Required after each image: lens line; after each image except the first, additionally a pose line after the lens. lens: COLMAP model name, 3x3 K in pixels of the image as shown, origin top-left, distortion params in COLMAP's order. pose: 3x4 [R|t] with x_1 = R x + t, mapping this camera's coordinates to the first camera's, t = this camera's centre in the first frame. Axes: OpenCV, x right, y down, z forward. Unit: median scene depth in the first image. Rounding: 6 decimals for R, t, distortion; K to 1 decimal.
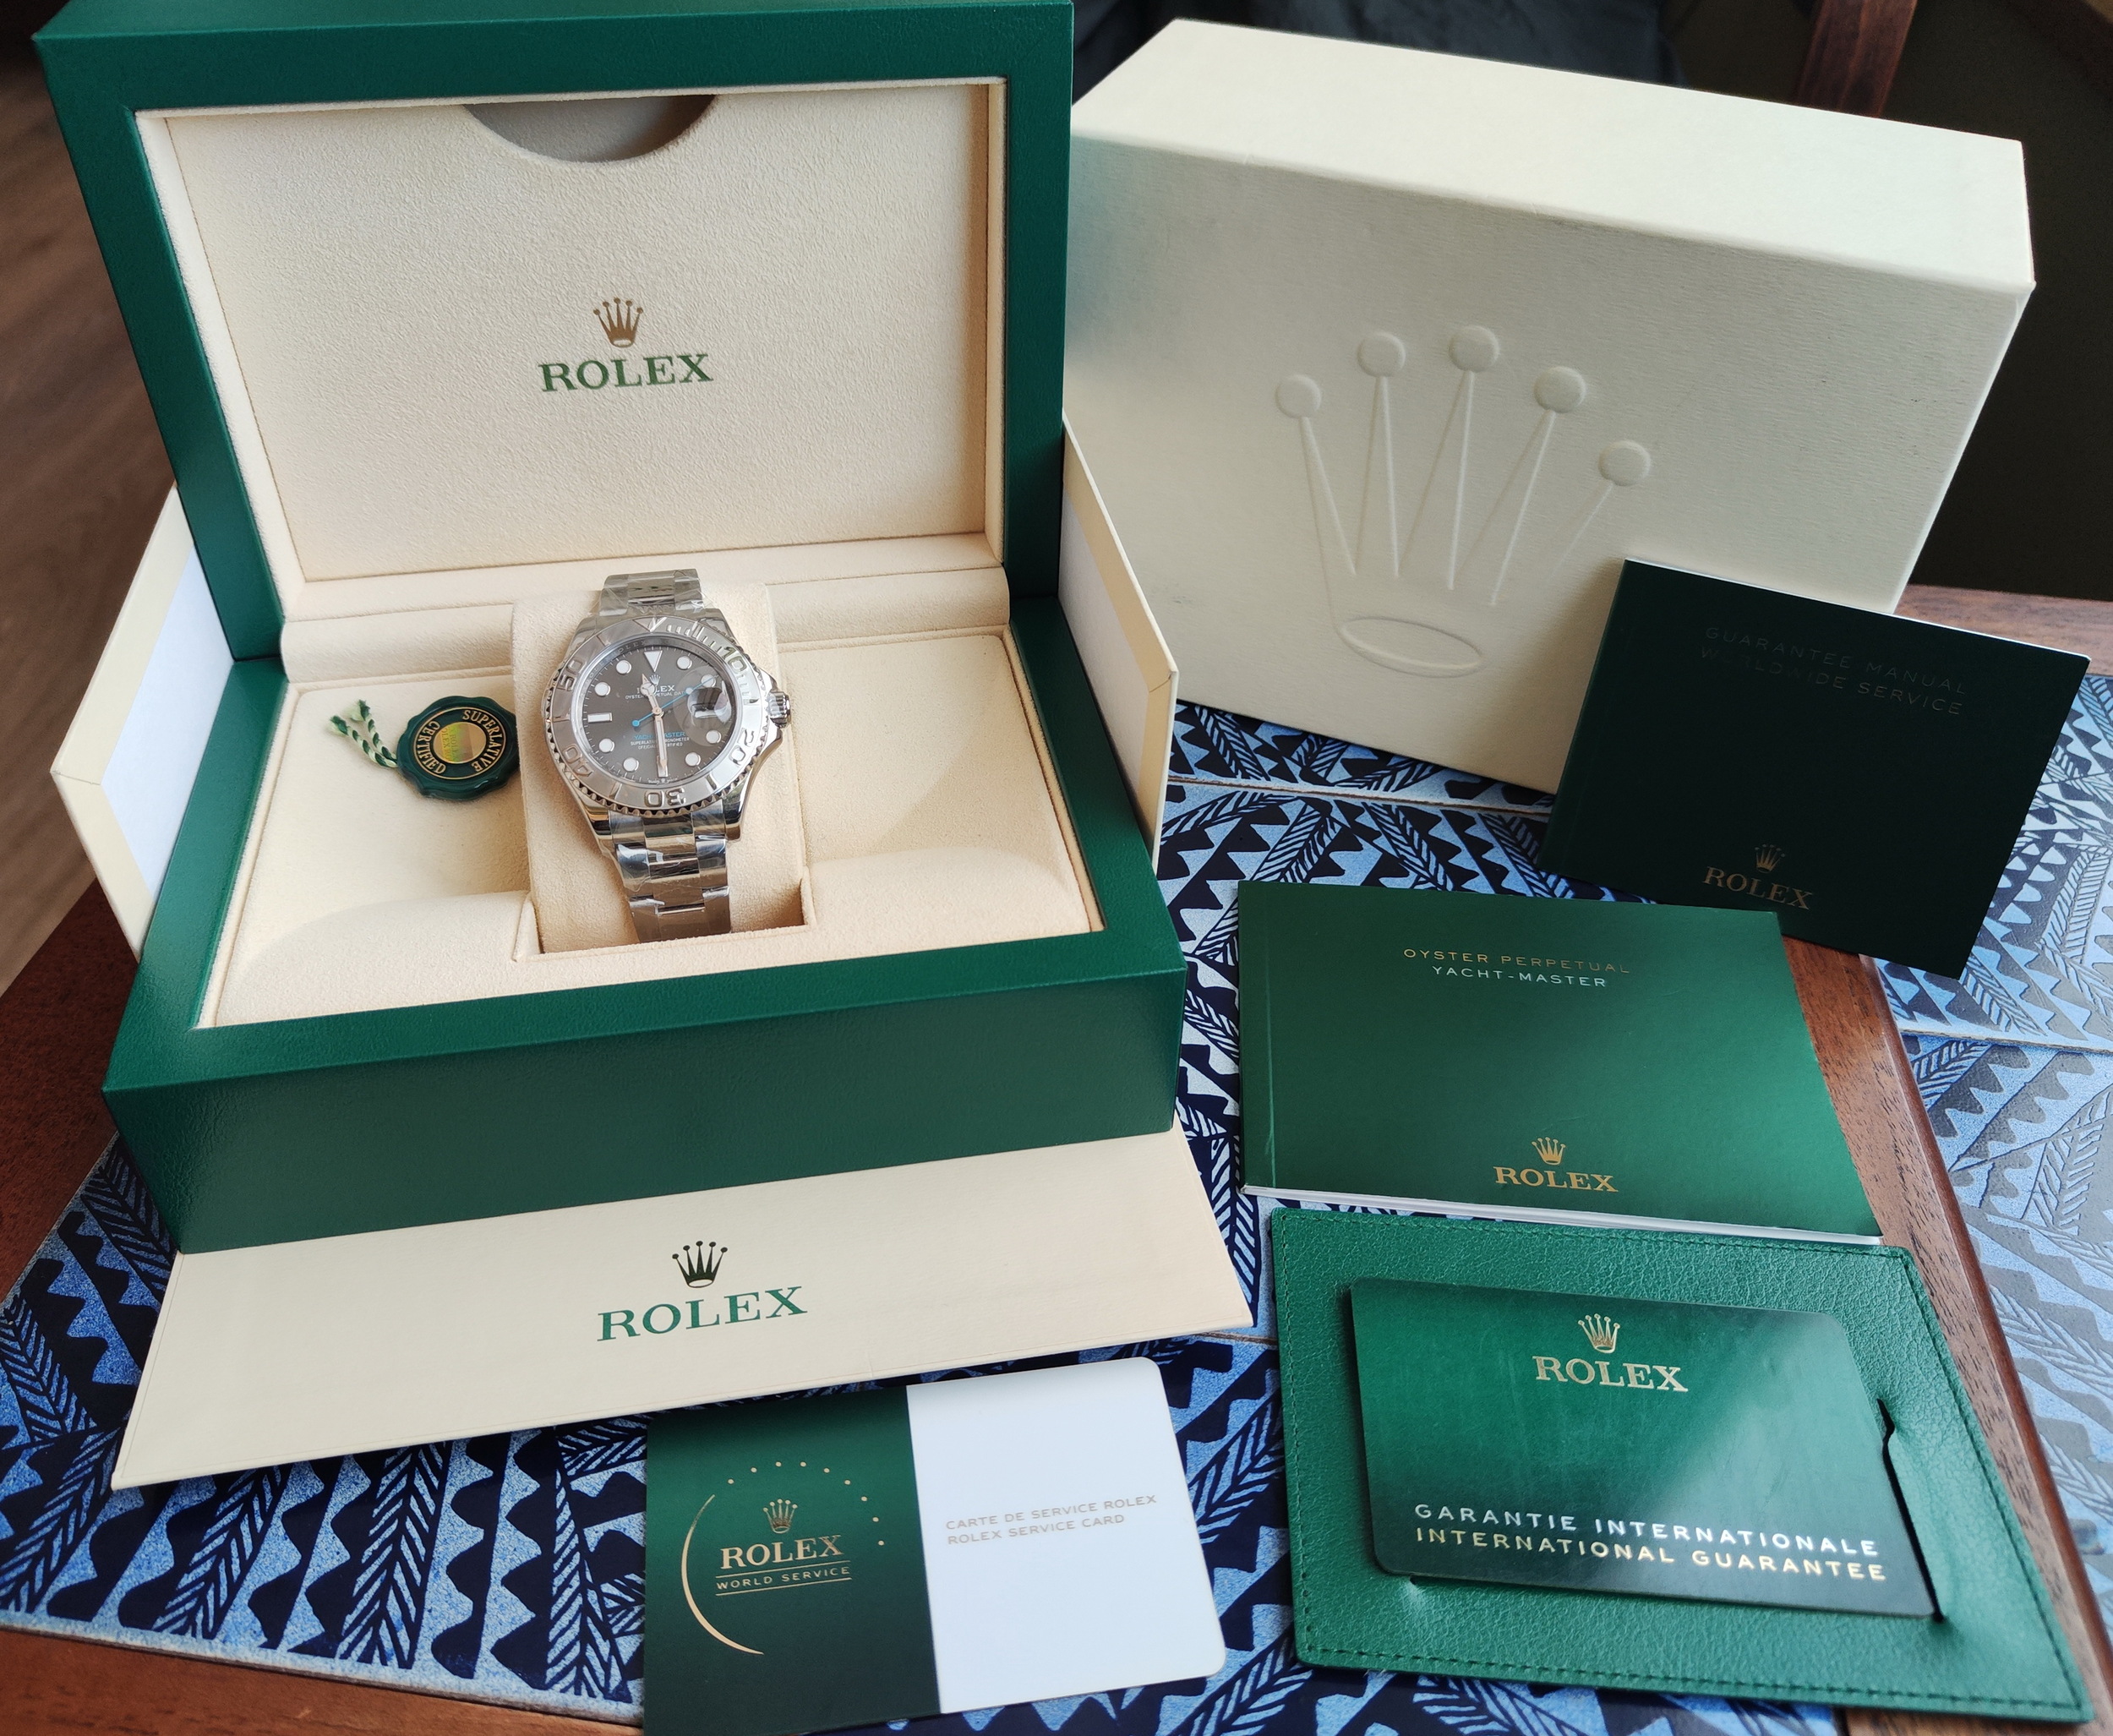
lens RADIAL K [[1671.3, 0, 1052.2], [0, 1671.3, 867.9], [0, 0, 1]] dist [-0.006940, -0.001568]
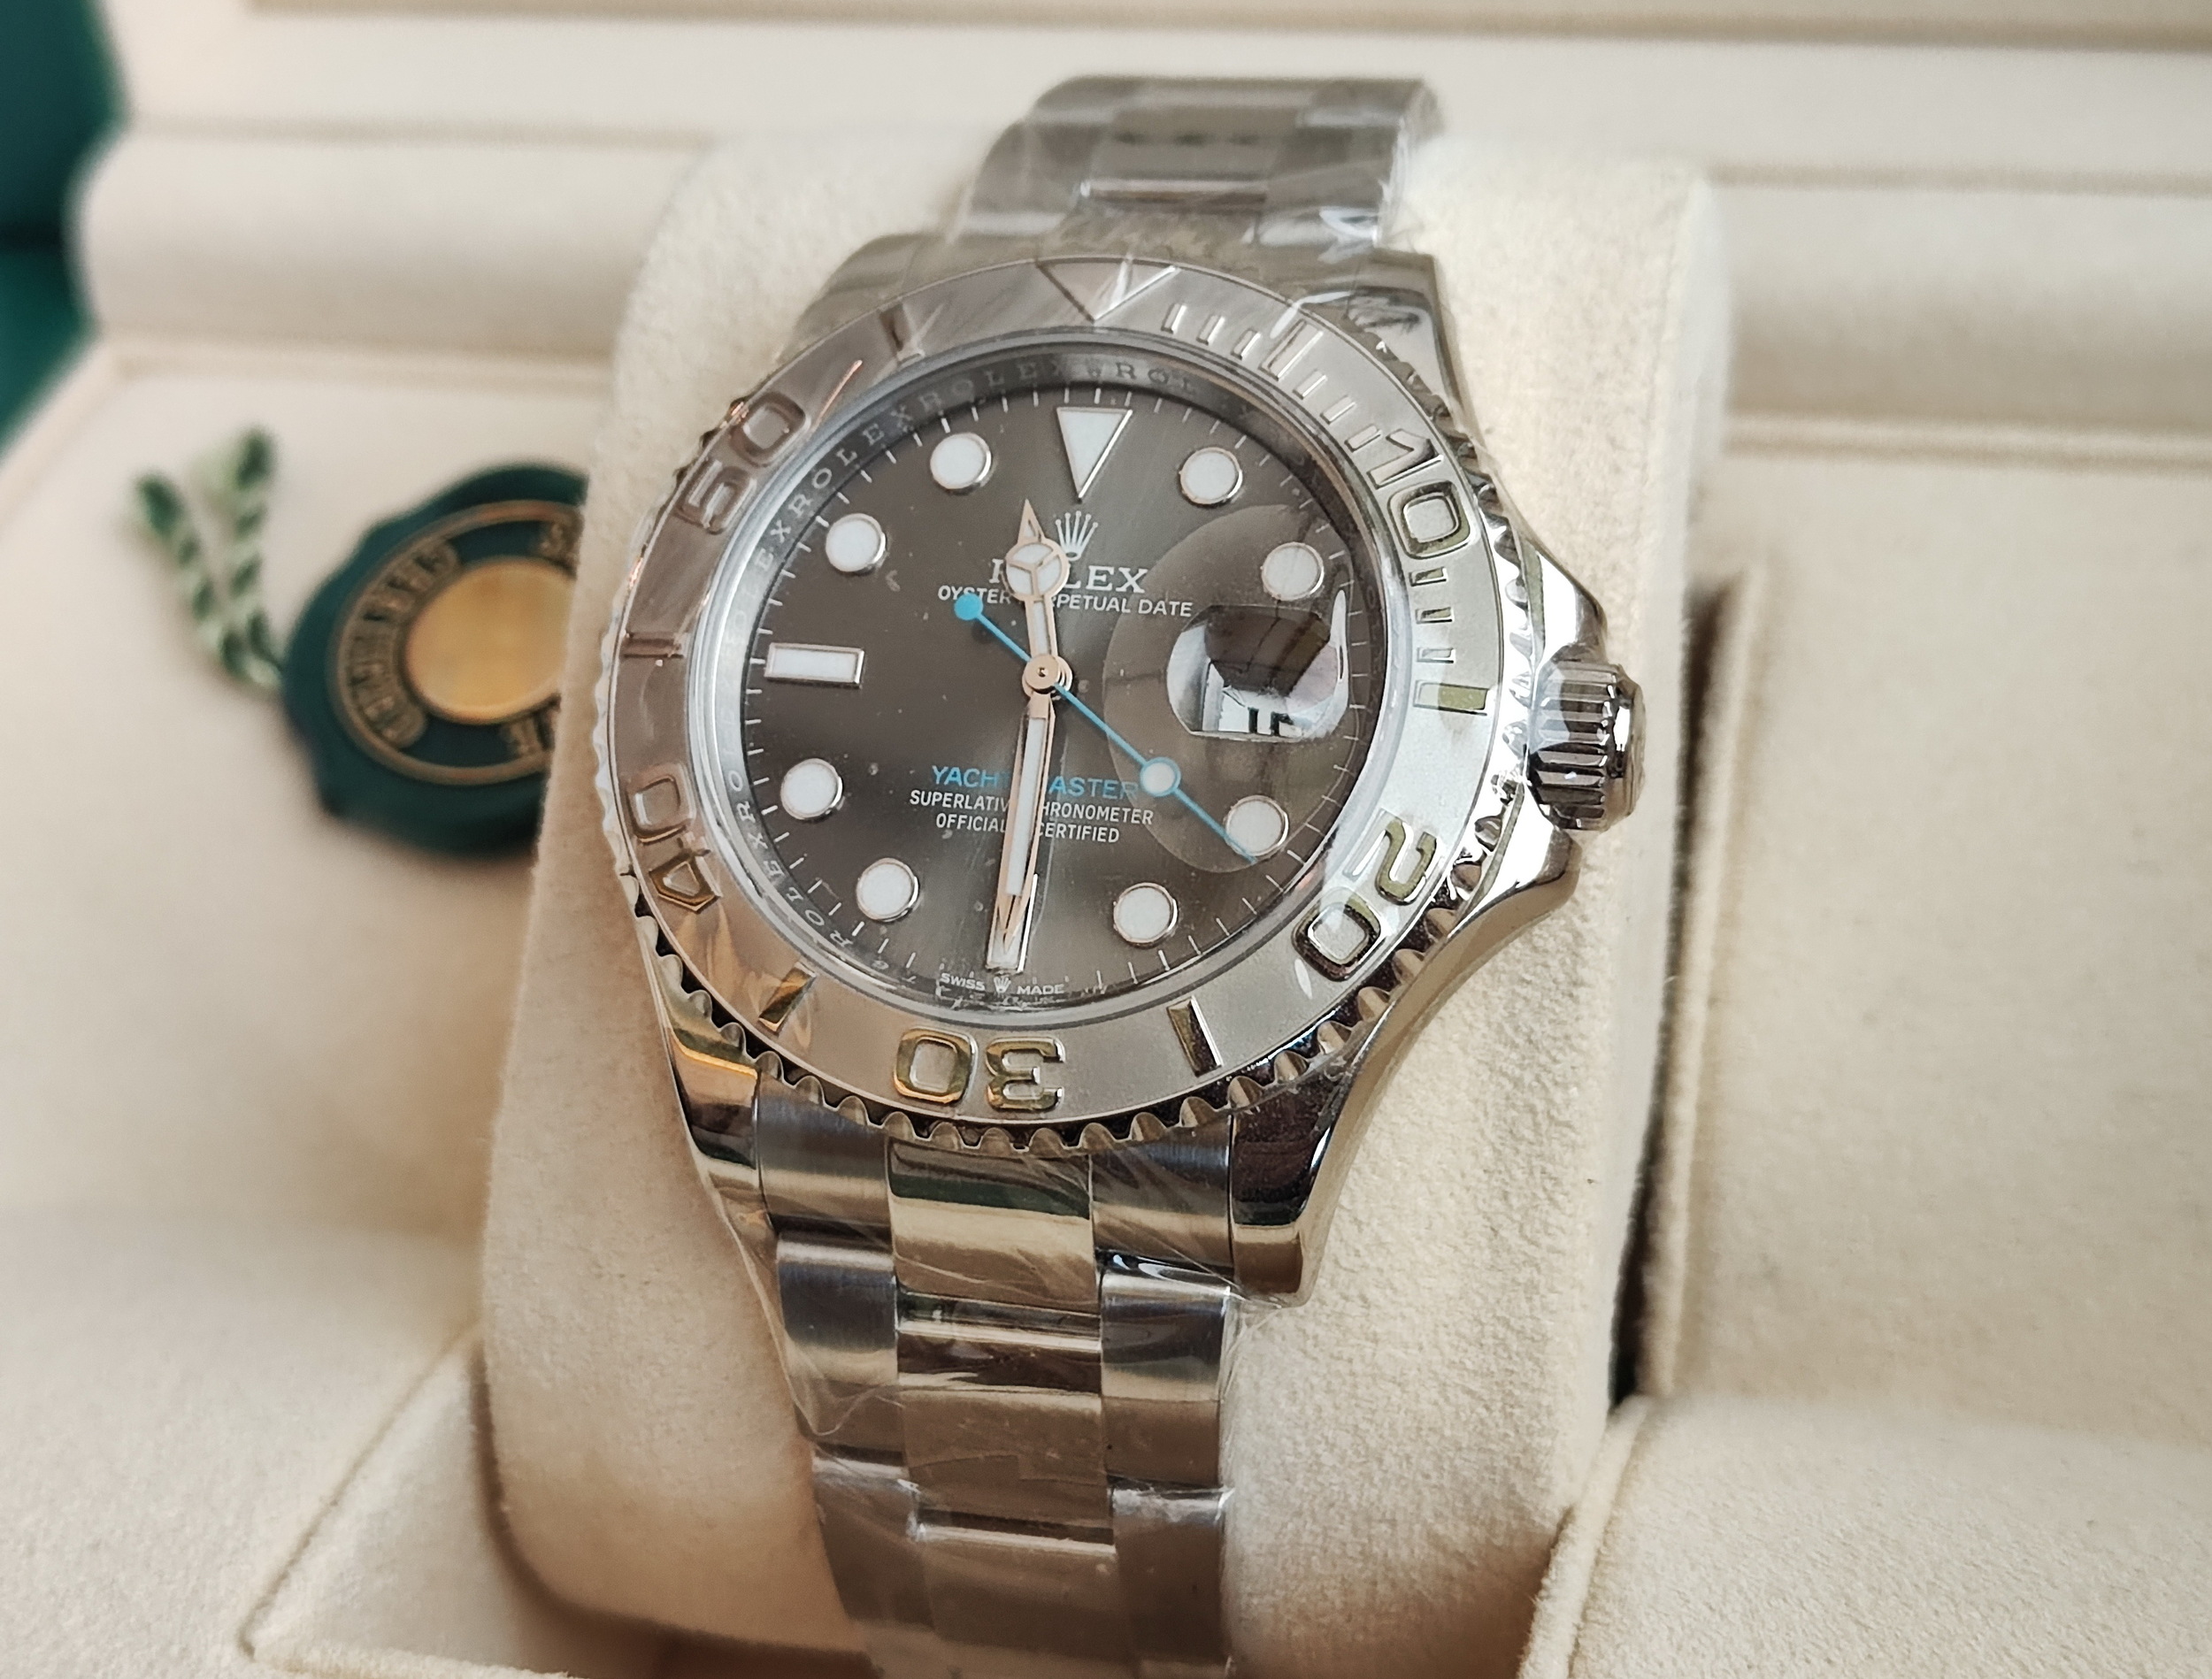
lens RADIAL K [[3765.8, 0, 1107.9], [0, 3765.8, 828.5], [0, 0, 1]] dist [0.080697, 0.000000]
pose [[0.901716, 0.175399, -0.395149, -0.022590], [-0.175857, 0.983780, 0.035381, -0.091398], [0.394945, 0.037586, 0.917935, 0.526156]]
